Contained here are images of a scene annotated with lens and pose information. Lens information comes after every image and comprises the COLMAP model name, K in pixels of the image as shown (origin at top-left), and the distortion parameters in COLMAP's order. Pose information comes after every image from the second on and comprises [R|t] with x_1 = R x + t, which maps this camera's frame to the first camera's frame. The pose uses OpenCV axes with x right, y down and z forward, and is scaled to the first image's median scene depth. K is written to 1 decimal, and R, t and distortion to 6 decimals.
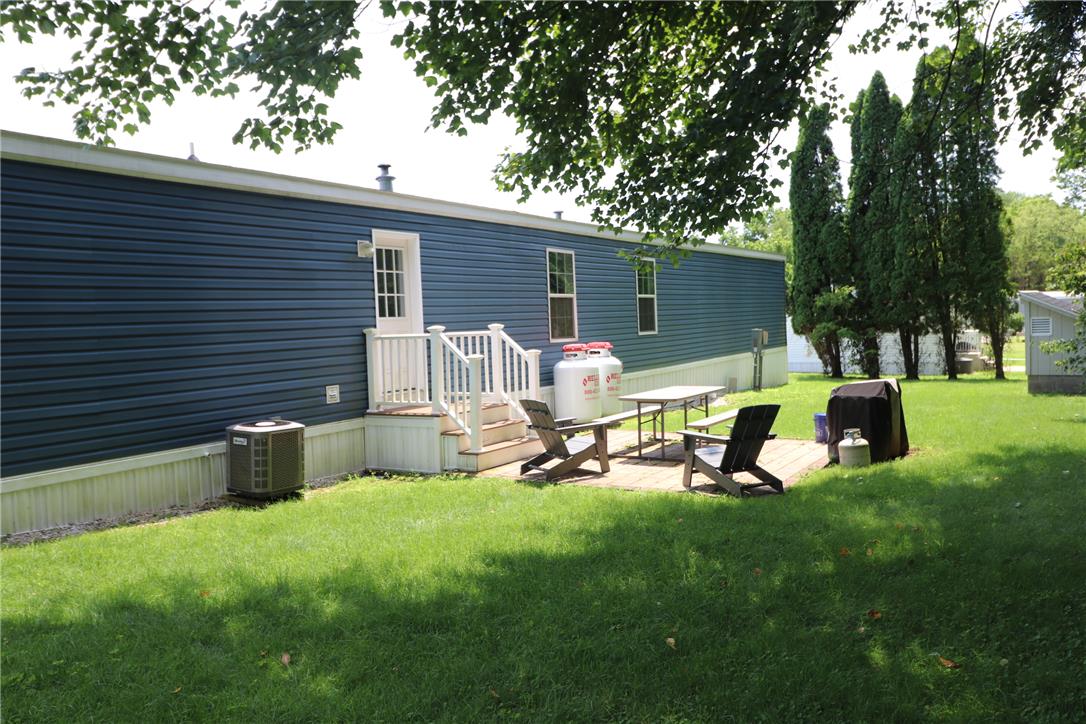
lens RADIAL K [[856.3, 0, 544.5], [0, 856.3, 354.1], [0, 0, 1]] dist [0.013518, -0.004331]
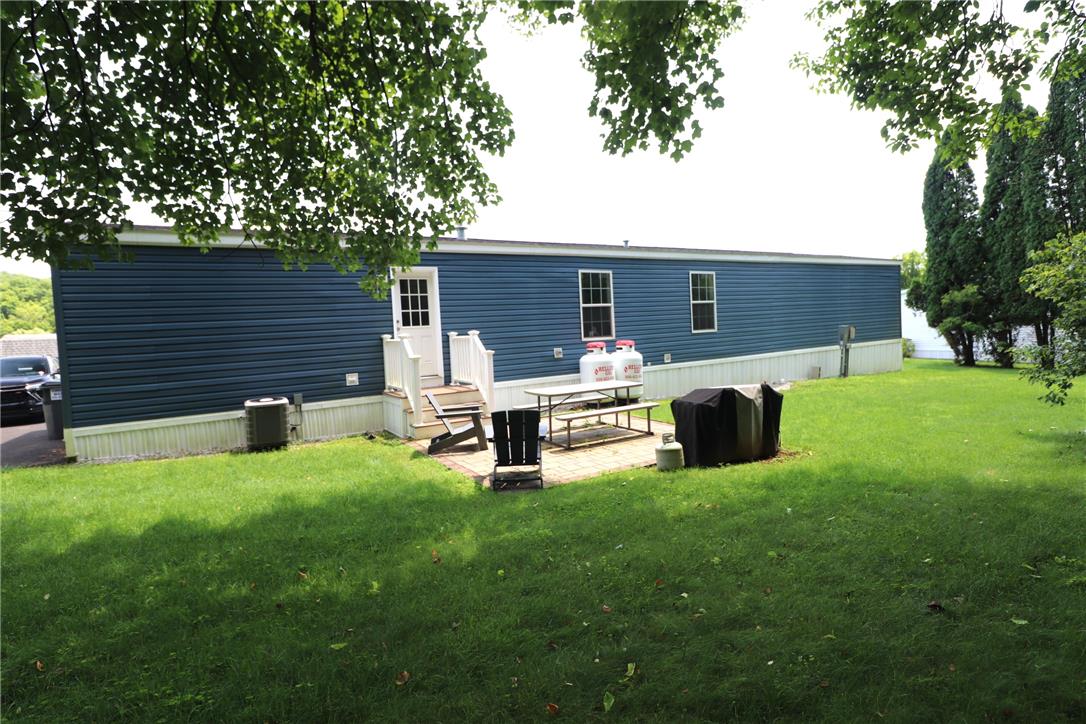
lens RADIAL K [[544.7, 0, 540.5], [0, 544.7, 356.5], [0, 0, 1]] dist [0.003782, -0.013835]
pose [[0.890696, 0.019321, -0.454189, 0.282670], [-0.002620, 0.999298, 0.037372, -0.017446], [0.454592, -0.032097, 0.890121, 0.177584]]
